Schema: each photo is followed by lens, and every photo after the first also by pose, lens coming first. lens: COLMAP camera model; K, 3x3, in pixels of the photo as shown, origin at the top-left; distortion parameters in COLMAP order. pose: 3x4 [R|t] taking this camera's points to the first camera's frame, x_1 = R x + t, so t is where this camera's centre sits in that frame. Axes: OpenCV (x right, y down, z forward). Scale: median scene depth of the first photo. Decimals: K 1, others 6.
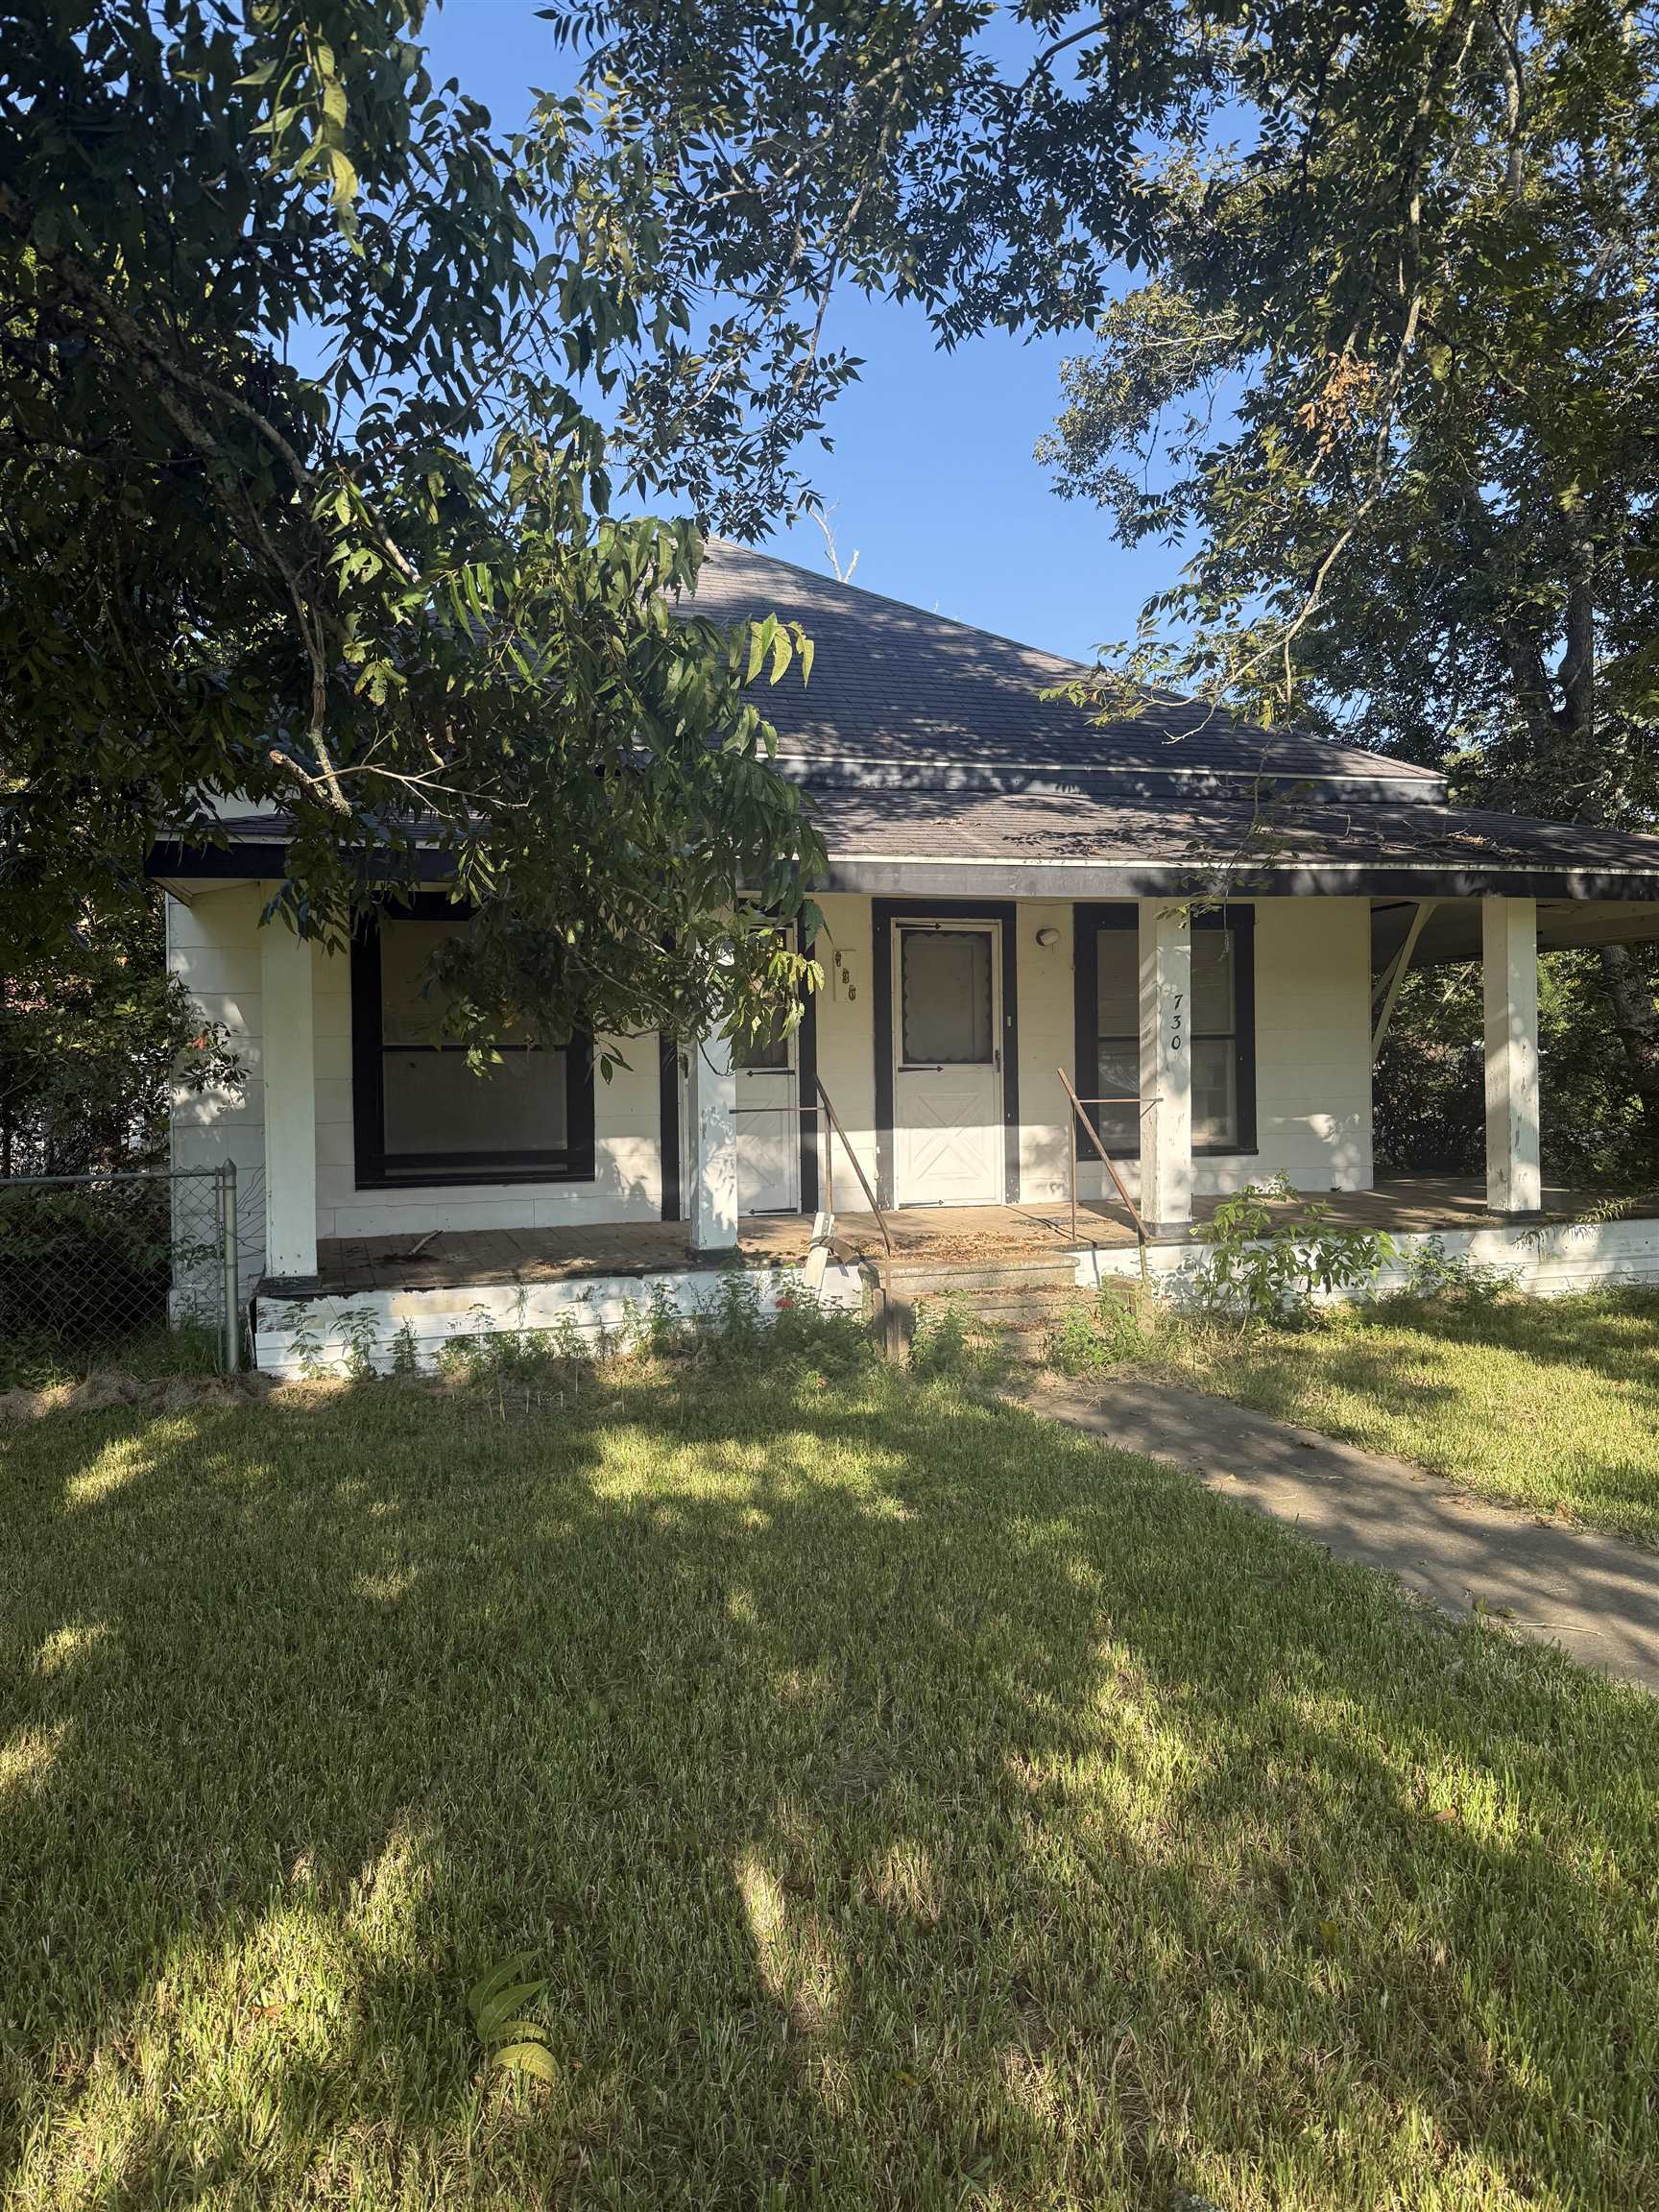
lens RADIAL K [[1544.6, 0, 838.8], [0, 1544.6, 1135.2], [0, 0, 1]] dist [0.108090, -0.177247]
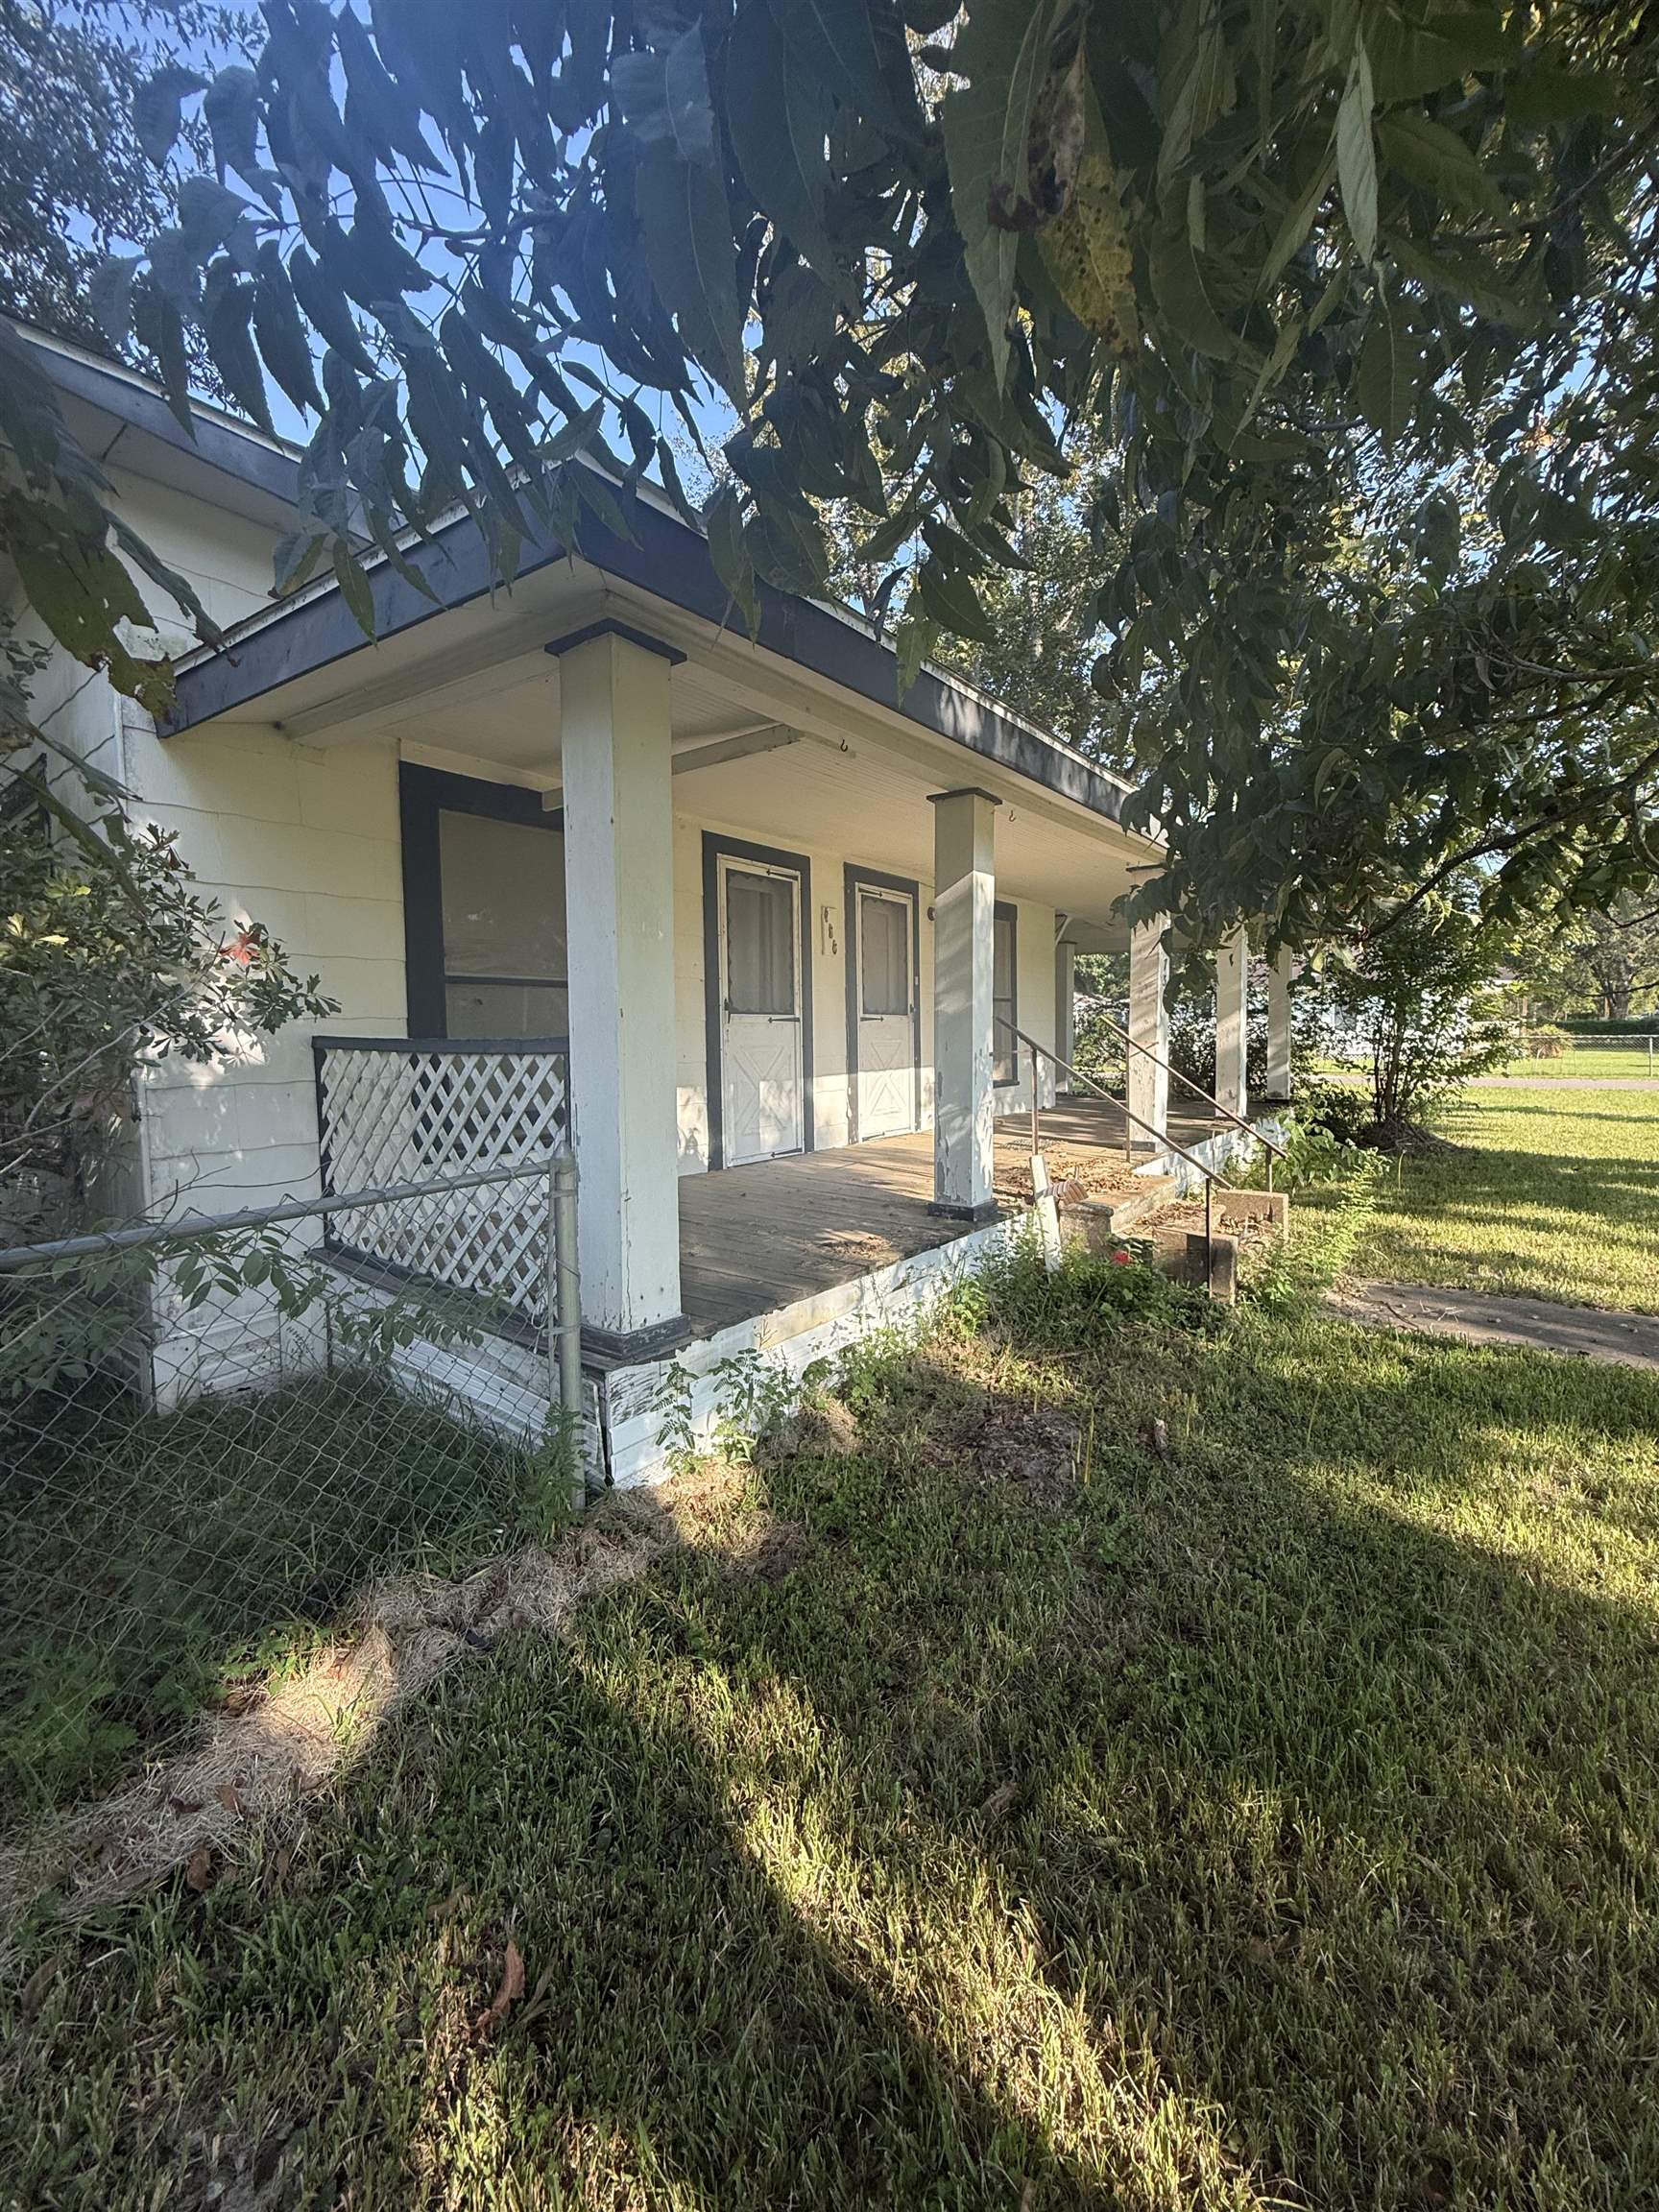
lens RADIAL K [[889.8, 0, 829.5], [0, 889.8, 1106.0], [0, 0, 1]] dist [0.000527, -0.000474]
pose [[0.825738, -0.042490, 0.562451, -0.353674], [0.022933, 0.998863, 0.041789, -0.007116], [-0.563587, -0.021608, 0.825774, 0.485502]]
